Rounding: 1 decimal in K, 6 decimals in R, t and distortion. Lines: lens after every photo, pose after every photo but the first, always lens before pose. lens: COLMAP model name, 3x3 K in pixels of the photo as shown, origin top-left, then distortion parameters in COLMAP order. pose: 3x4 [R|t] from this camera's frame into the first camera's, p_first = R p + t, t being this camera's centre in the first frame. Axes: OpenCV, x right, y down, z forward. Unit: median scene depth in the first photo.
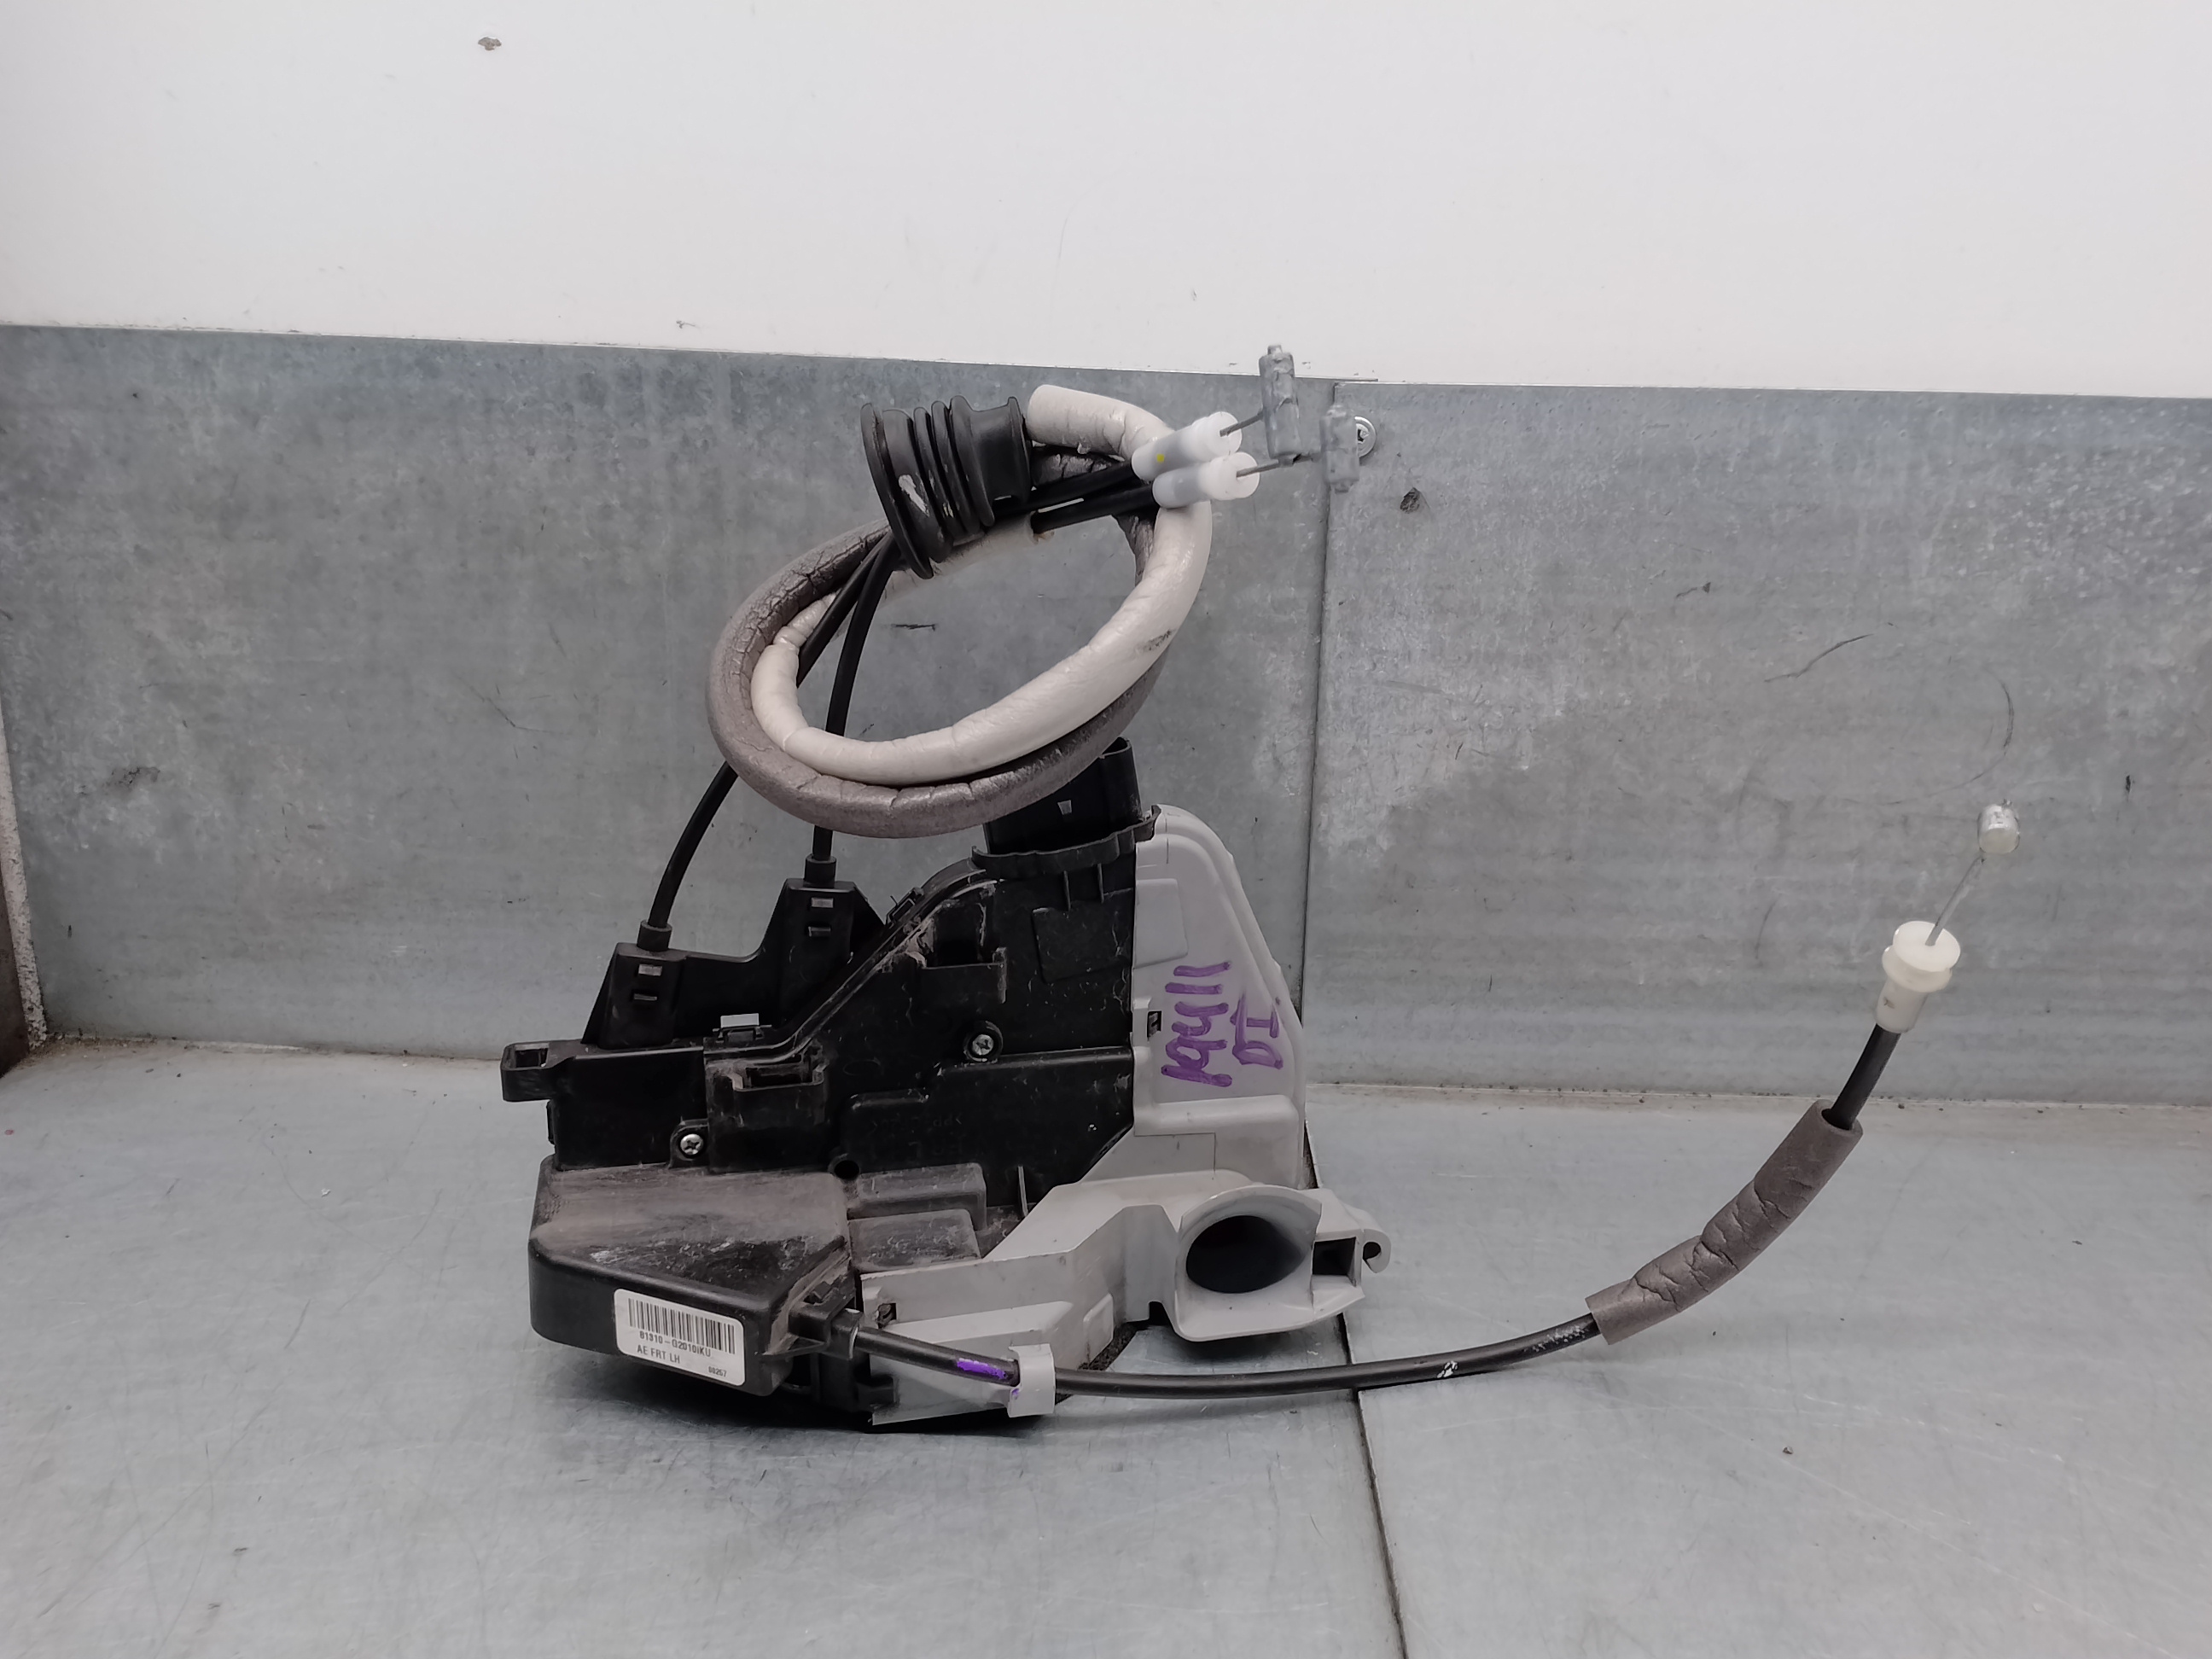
lens RADIAL K [[1788.8, 0, 1099.3], [0, 1788.8, 826.6], [0, 0, 1]] dist [0.055369, -0.138354]
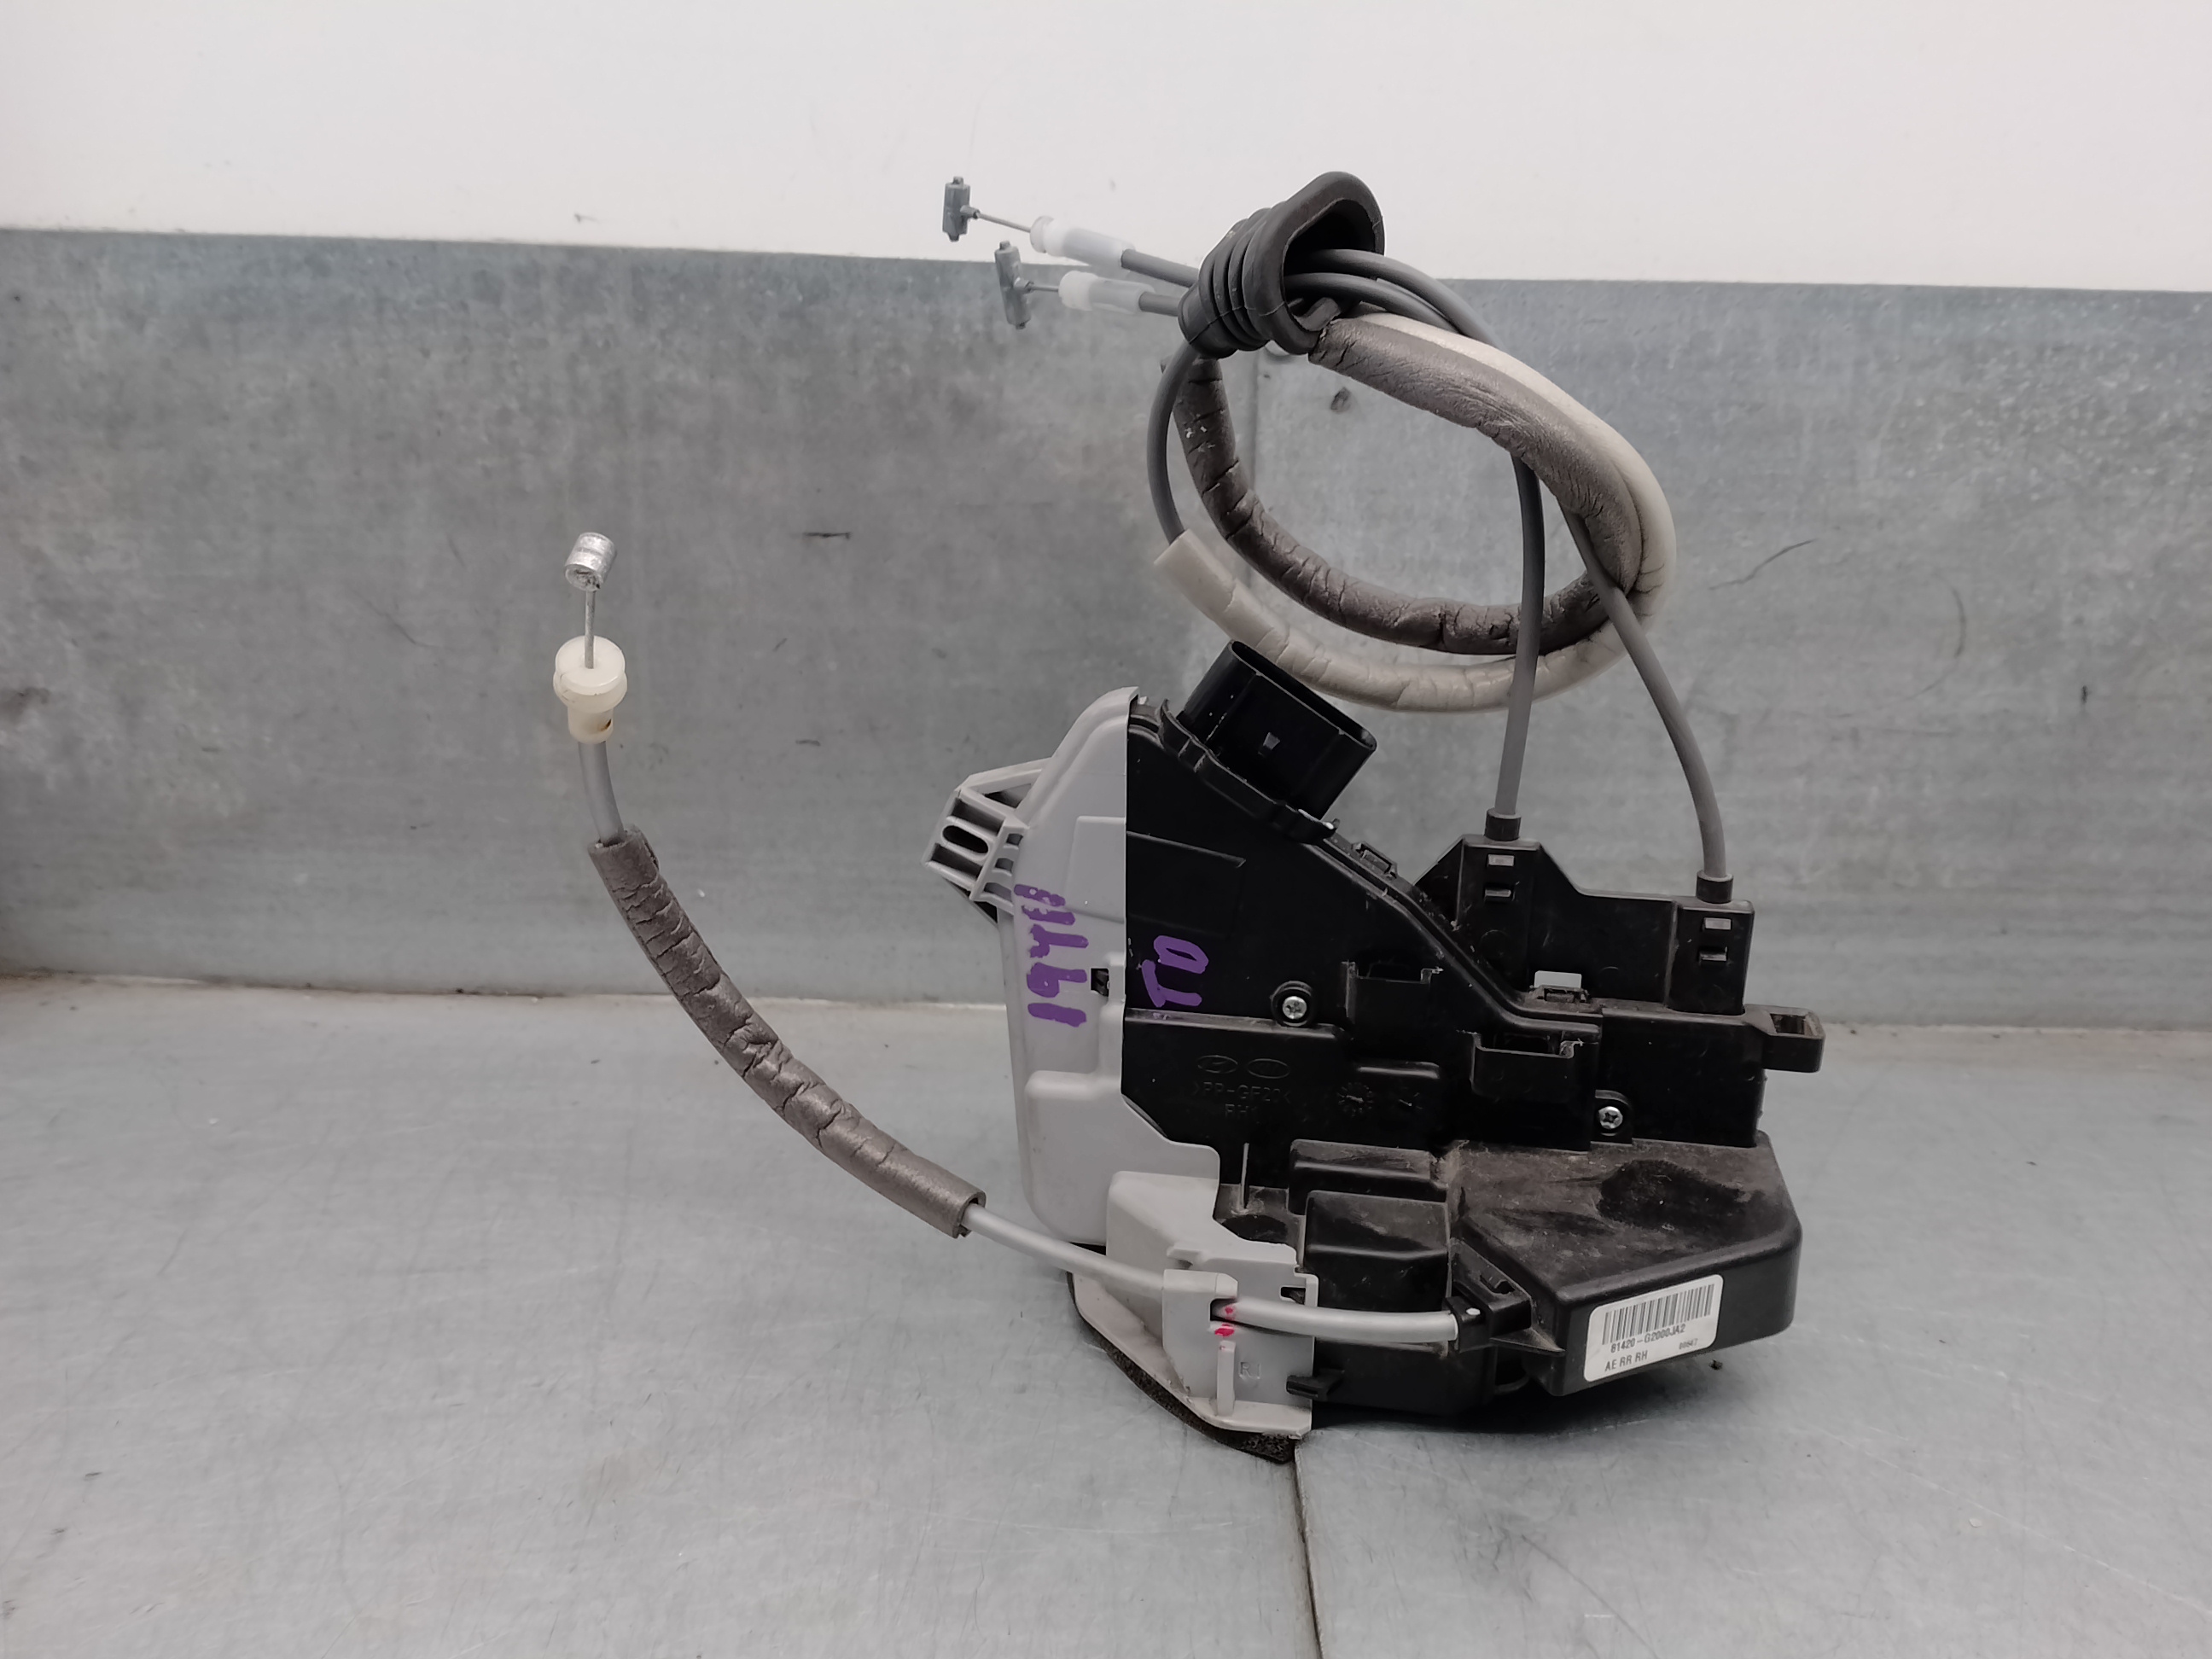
lens RADIAL K [[1795.1, 0, 1114.7], [0, 1795.1, 830.9], [0, 0, 1]] dist [0.051285, -0.141769]
pose [[0.999958, -0.004911, 0.007717, 0.042534], [0.004866, 0.999971, 0.005867, 0.041970], [-0.007746, -0.005829, 0.999953, 0.032319]]
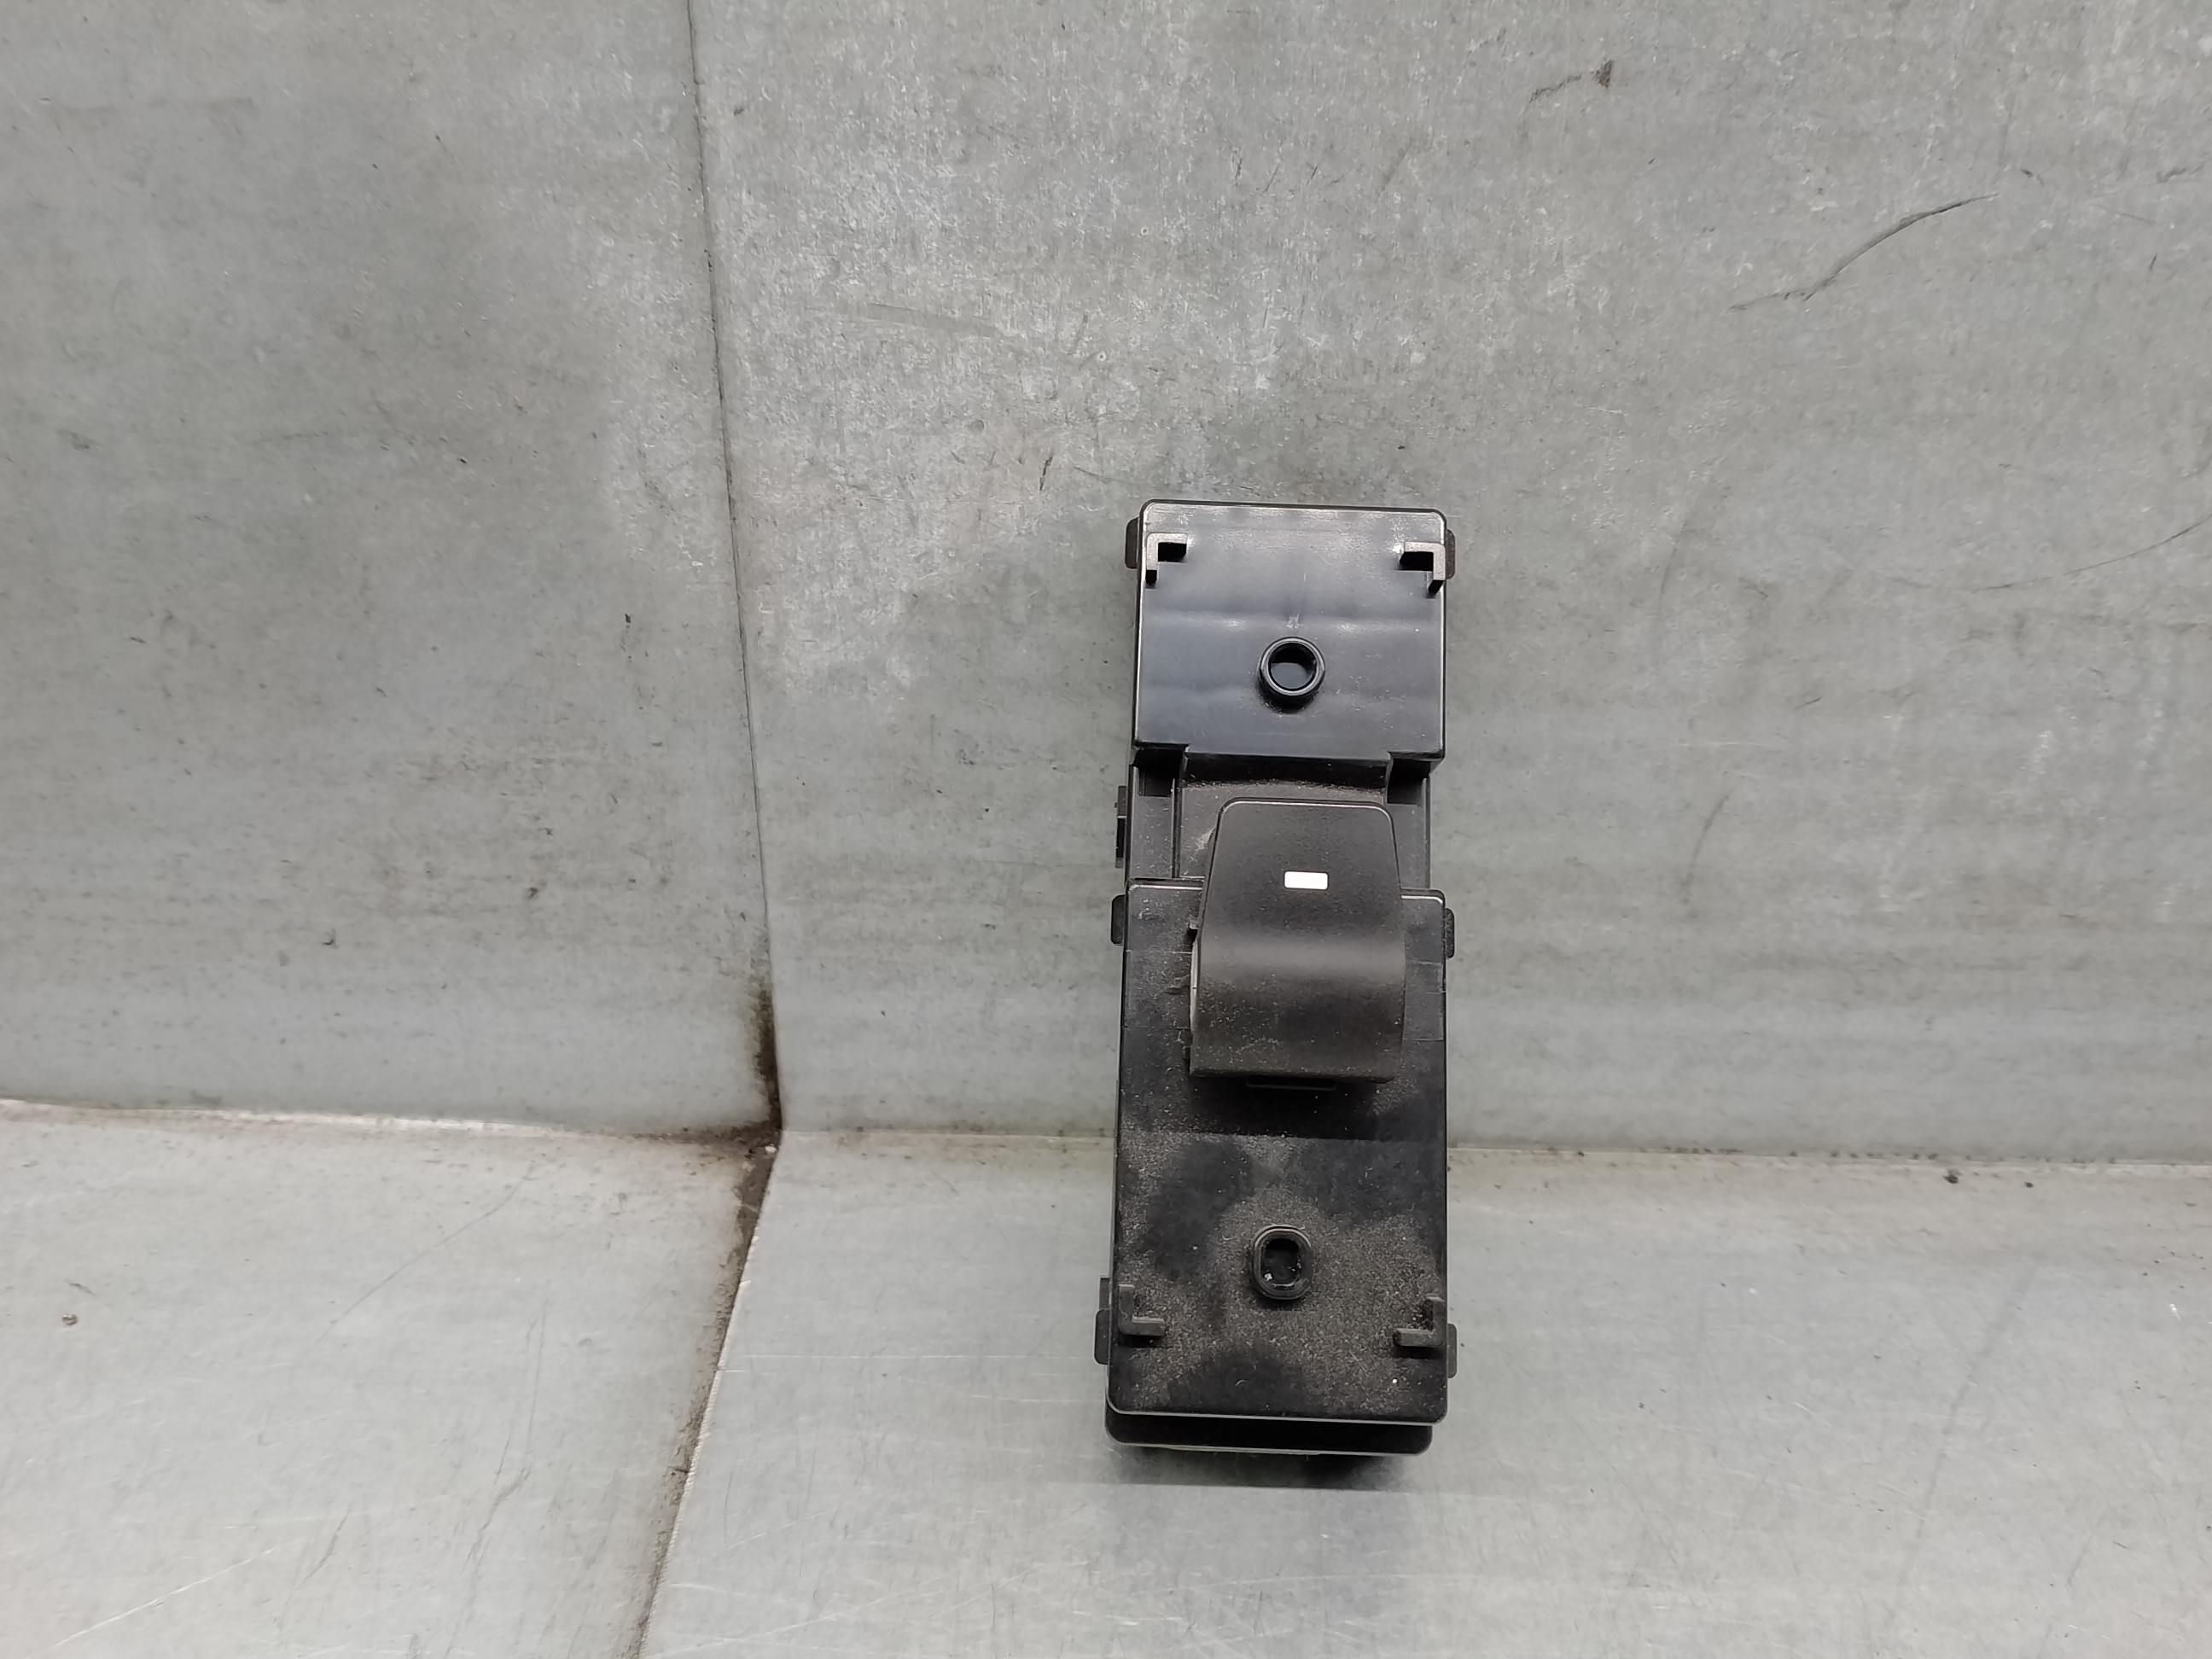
lens RADIAL K [[1787.7, 0, 1115.0], [0, 1787.7, 829.2], [0, 0, 1]] dist [0.051995, -0.156555]
pose [[0.999985, 0.000125, 0.005546, 0.218135], [-0.001095, 0.984507, 0.175340, -0.032752], [-0.005438, -0.175344, 0.984492, 0.550403]]
